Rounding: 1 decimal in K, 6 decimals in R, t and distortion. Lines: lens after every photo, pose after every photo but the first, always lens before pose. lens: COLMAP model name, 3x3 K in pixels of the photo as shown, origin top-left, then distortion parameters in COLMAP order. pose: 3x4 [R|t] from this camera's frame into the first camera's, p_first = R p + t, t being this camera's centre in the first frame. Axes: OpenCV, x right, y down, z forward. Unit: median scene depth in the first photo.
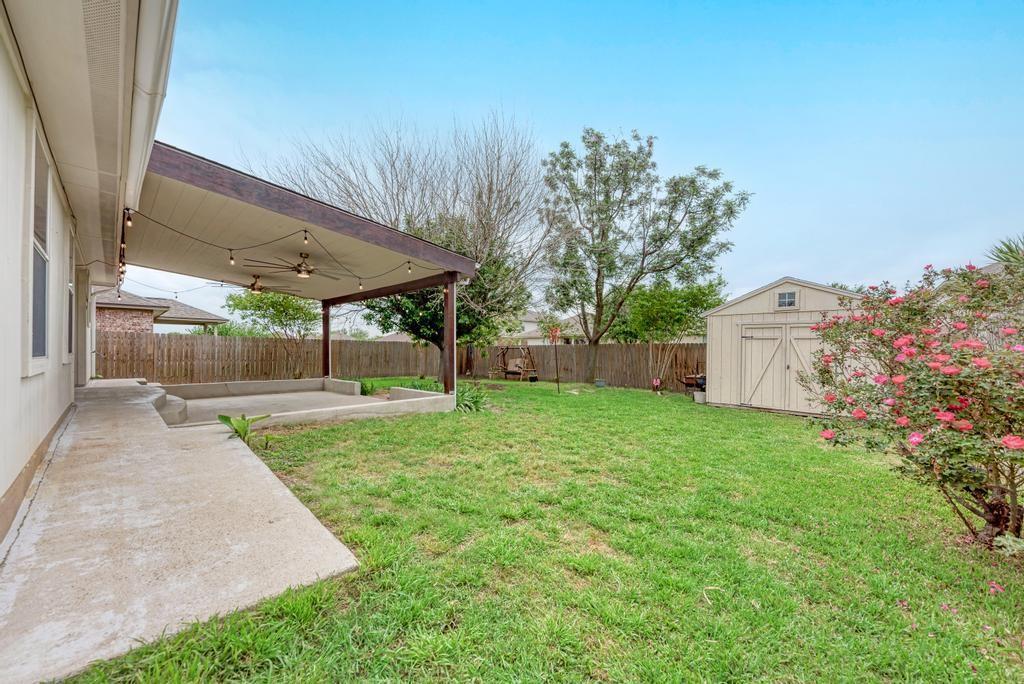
lens RADIAL K [[374.9, 0, 510.5], [0, 374.9, 348.1], [0, 0, 1]] dist [0.004343, -0.001621]
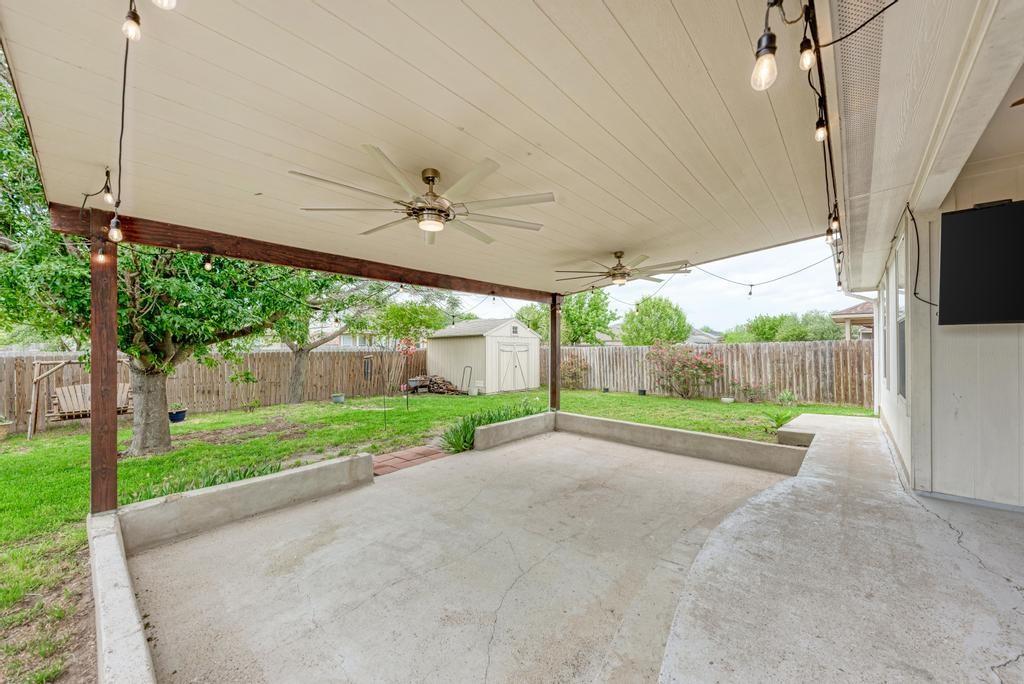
lens RADIAL K [[374.9, 0, 514.0], [0, 374.9, 344.8], [0, 0, 1]] dist [0.004343, -0.001621]
pose [[-0.019264, 0.001474, 0.999813, -0.742888], [-0.000662, 0.999999, -0.001487, -0.036036], [-0.999814, -0.000690, -0.019263, 0.698550]]
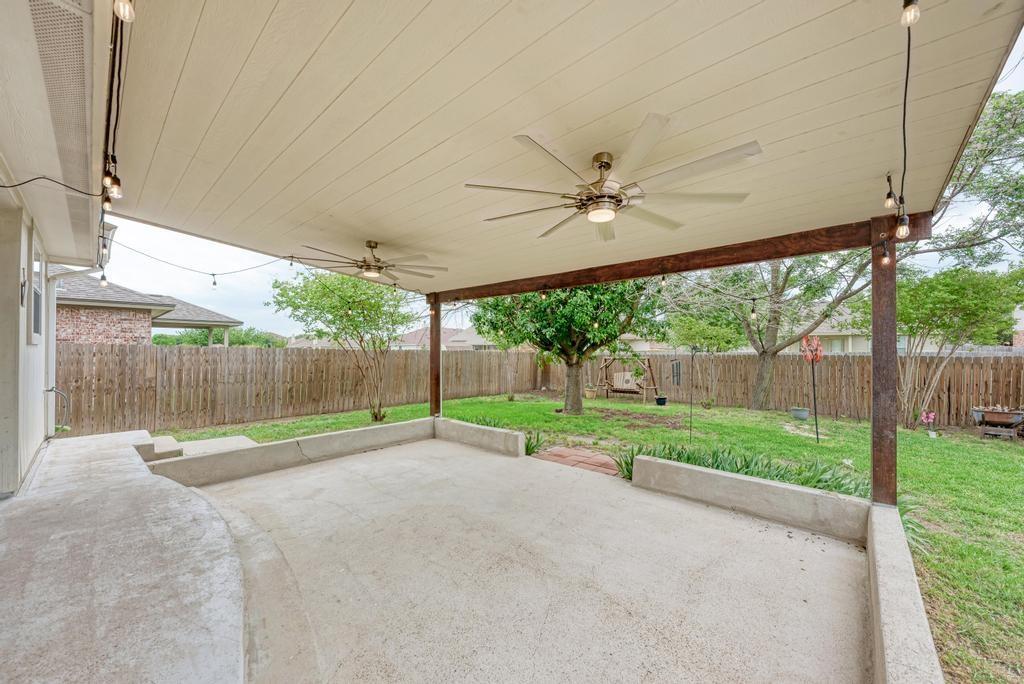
lens RADIAL K [[374.9, 0, 510.7], [0, 374.9, 345.9], [0, 0, 1]] dist [0.004343, -0.001621]
pose [[0.999733, -0.002060, 0.023019, -0.365909], [0.002208, 0.999977, -0.006399, -0.034102], [-0.023006, 0.006448, 0.999715, 0.350904]]
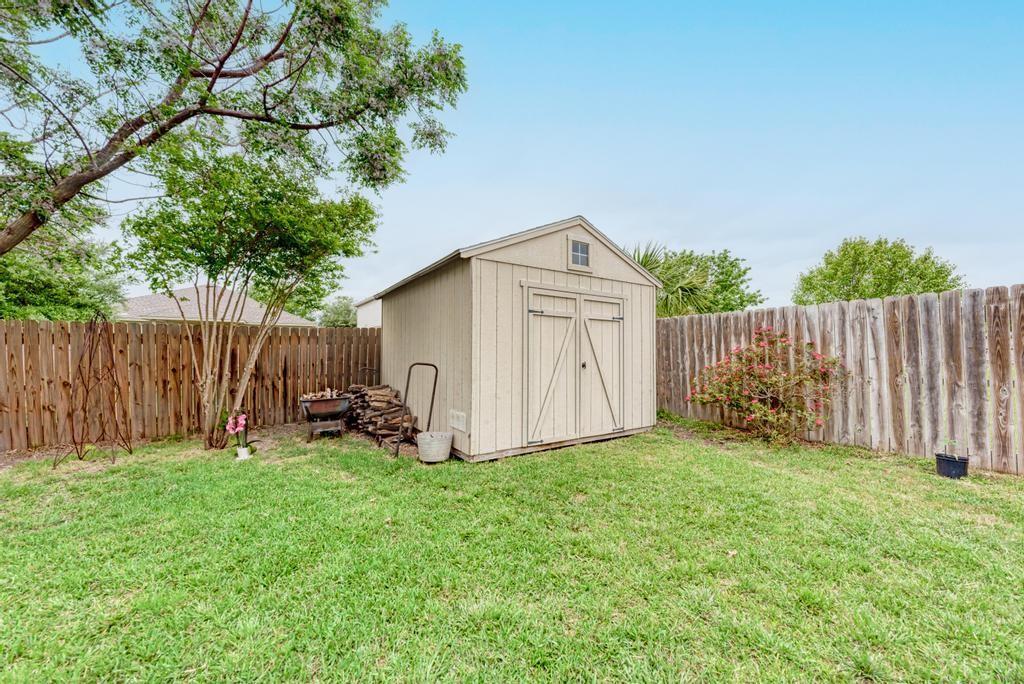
lens RADIAL K [[374.9, 0, 515.8], [0, 374.9, 343.9], [0, 0, 1]] dist [0.004343, -0.001621]
pose [[0.218808, 0.011540, 0.975700, 0.086968], [-0.000958, 0.999932, -0.011612, 0.015145], [-0.975768, 0.001606, 0.218804, 0.651246]]
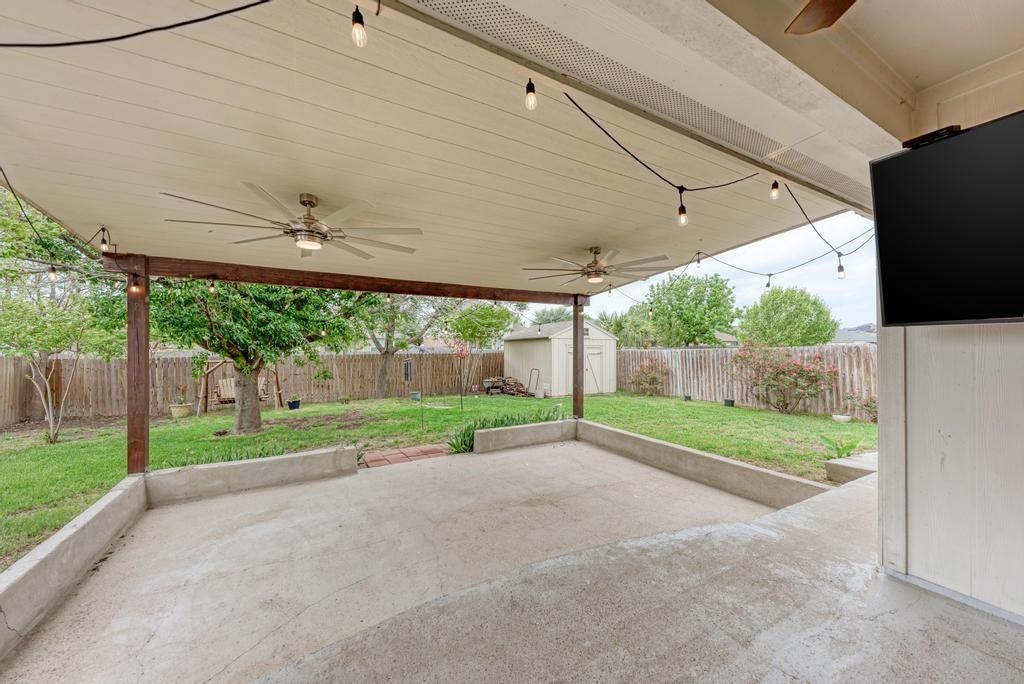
lens RADIAL K [[374.9, 0, 513.7], [0, 374.9, 342.9], [0, 0, 1]] dist [0.004343, -0.001621]
pose [[0.301158, 0.008914, 0.953533, -0.711030], [0.001326, 0.999951, -0.009767, -0.040379], [-0.953573, 0.004206, 0.301131, 0.530033]]
